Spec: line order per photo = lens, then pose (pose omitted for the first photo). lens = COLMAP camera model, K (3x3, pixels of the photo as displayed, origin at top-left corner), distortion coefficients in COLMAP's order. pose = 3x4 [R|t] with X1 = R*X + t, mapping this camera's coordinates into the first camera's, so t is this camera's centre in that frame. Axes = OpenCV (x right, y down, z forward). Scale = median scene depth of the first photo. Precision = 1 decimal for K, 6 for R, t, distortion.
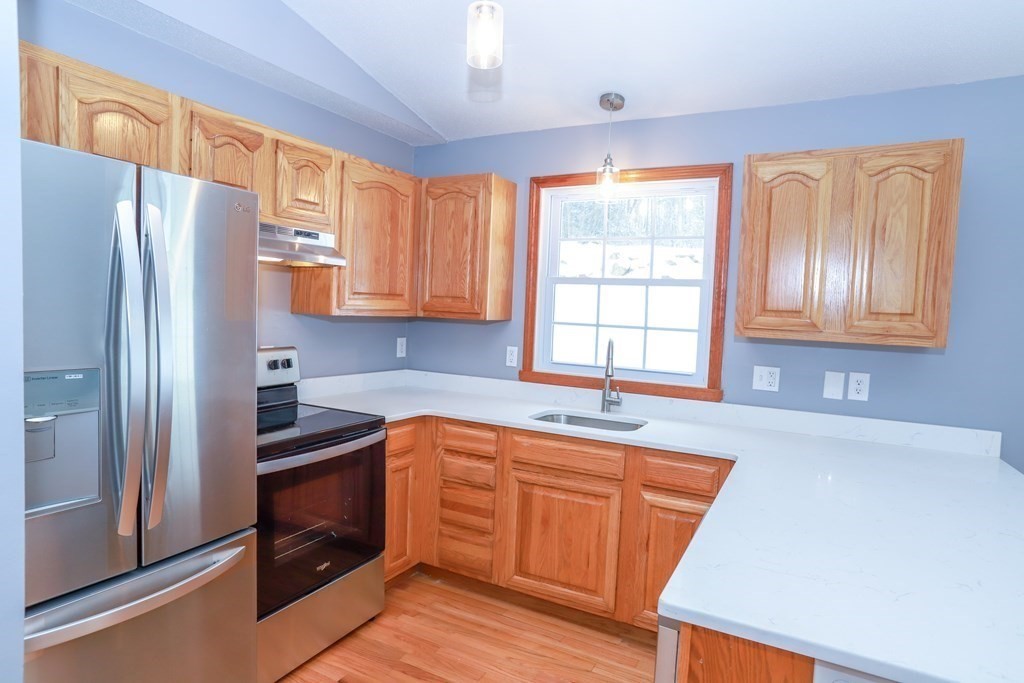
lens RADIAL K [[581.3, 0, 506.7], [0, 581.3, 341.6], [0, 0, 1]] dist [-0.074289, 0.049533]
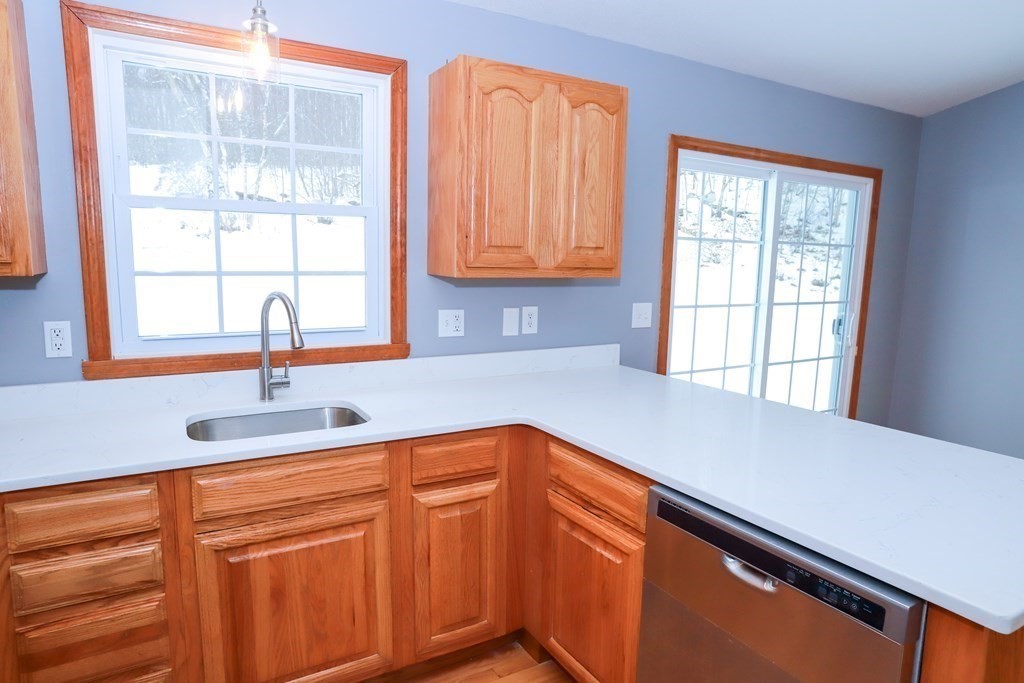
lens RADIAL K [[602.4, 0, 497.2], [0, 602.4, 341.5], [0, 0, 1]] dist [-0.075244, 0.053680]
pose [[0.535700, -0.149534, 0.831063, -0.282826], [0.052704, 0.988197, 0.143835, -0.037131], [-0.842762, -0.033252, 0.537258, 0.437264]]
